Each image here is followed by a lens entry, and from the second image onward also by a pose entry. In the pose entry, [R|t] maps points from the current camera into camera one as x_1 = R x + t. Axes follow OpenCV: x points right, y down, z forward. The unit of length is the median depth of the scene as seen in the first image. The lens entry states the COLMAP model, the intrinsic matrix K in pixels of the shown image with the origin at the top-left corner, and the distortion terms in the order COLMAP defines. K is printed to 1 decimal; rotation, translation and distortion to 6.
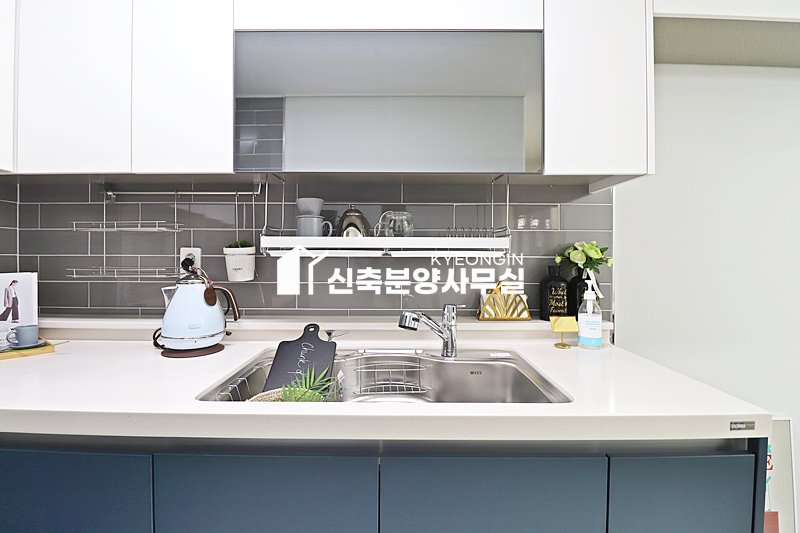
lens RADIAL K [[369.1, 0, 401.4], [0, 369.1, 258.5], [0, 0, 1]] dist [-0.001747, -0.000150]
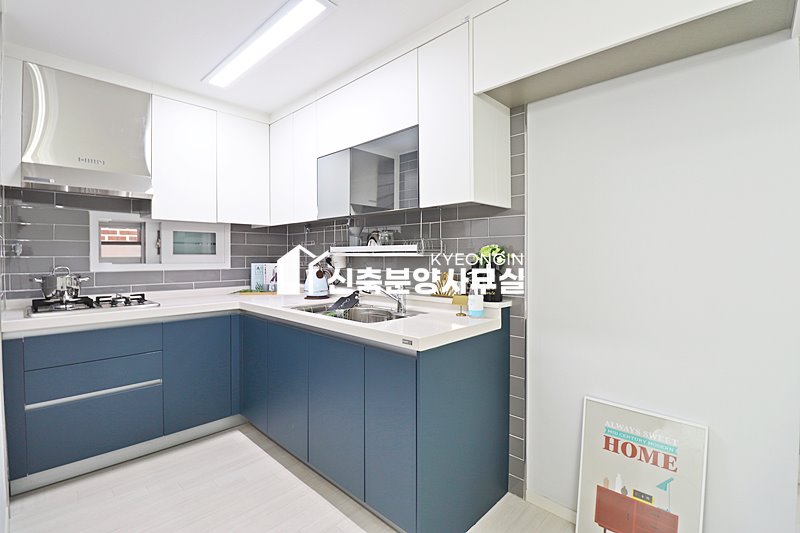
lens RADIAL K [[369.1, 0, 401.4], [0, 369.1, 258.5], [0, 0, 1]] dist [-0.001747, -0.000150]
pose [[0.726358, 0.000781, -0.687316, 1.296326], [-0.003988, 0.999987, -0.003078, 0.011173], [0.687305, 0.004976, 0.726352, -0.261591]]
